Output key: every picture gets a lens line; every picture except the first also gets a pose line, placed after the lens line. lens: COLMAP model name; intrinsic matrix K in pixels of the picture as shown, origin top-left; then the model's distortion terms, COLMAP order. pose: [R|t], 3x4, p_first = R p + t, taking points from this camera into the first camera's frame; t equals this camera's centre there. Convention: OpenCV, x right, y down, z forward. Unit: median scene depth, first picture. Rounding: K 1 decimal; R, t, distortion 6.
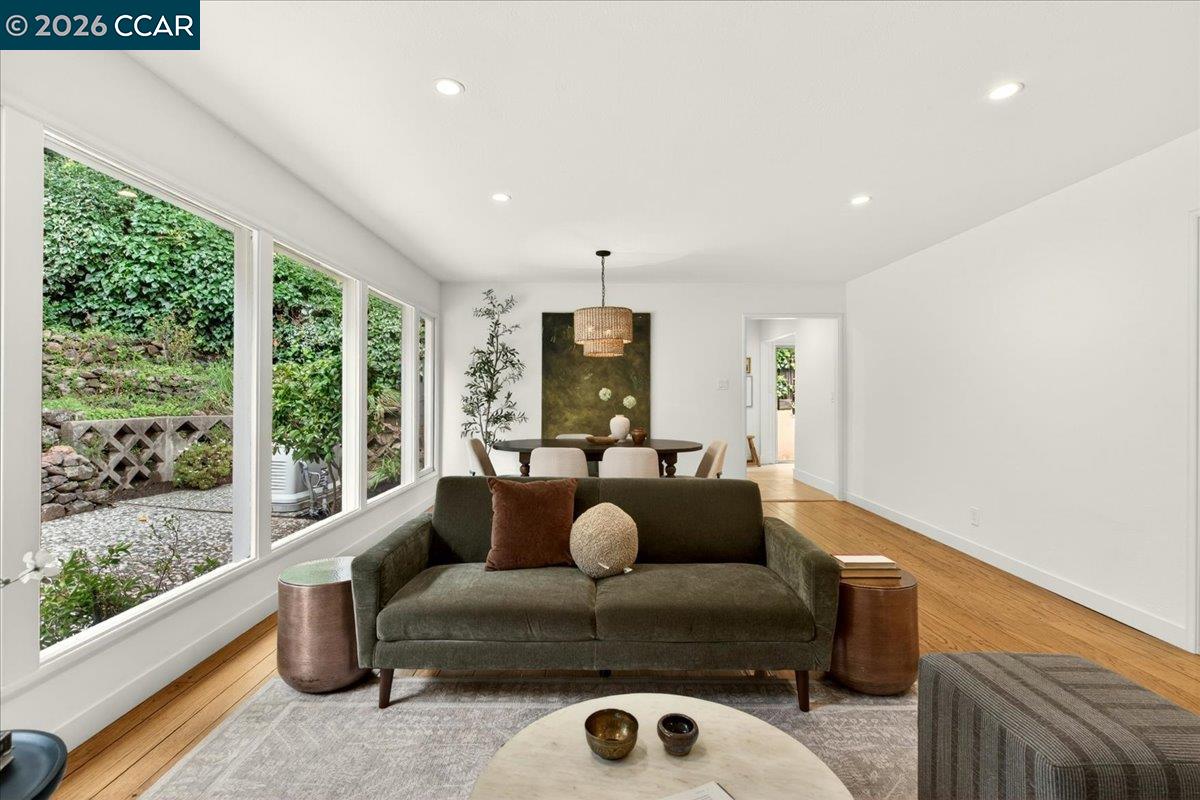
lens RADIAL K [[544.4, 0, 597.1], [0, 544.4, 396.3], [0, 0, 1]] dist [0.007011, -0.002049]
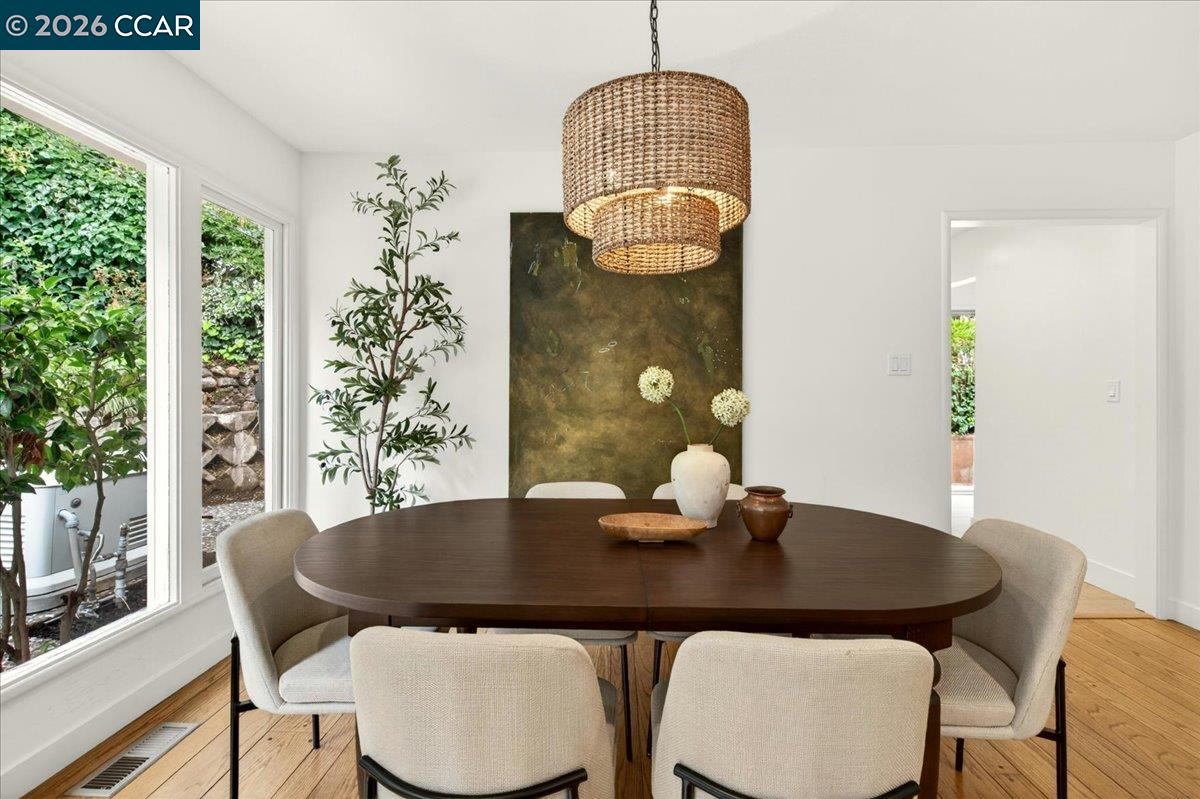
lens RADIAL K [[544.4, 0, 603.2], [0, 544.4, 389.0], [0, 0, 1]] dist [0.007011, -0.002049]
pose [[0.999420, 0.000522, -0.034057, -0.004514], [-0.000567, 0.999999, -0.001296, -0.000041], [0.034056, 0.001315, 0.999419, 0.525408]]
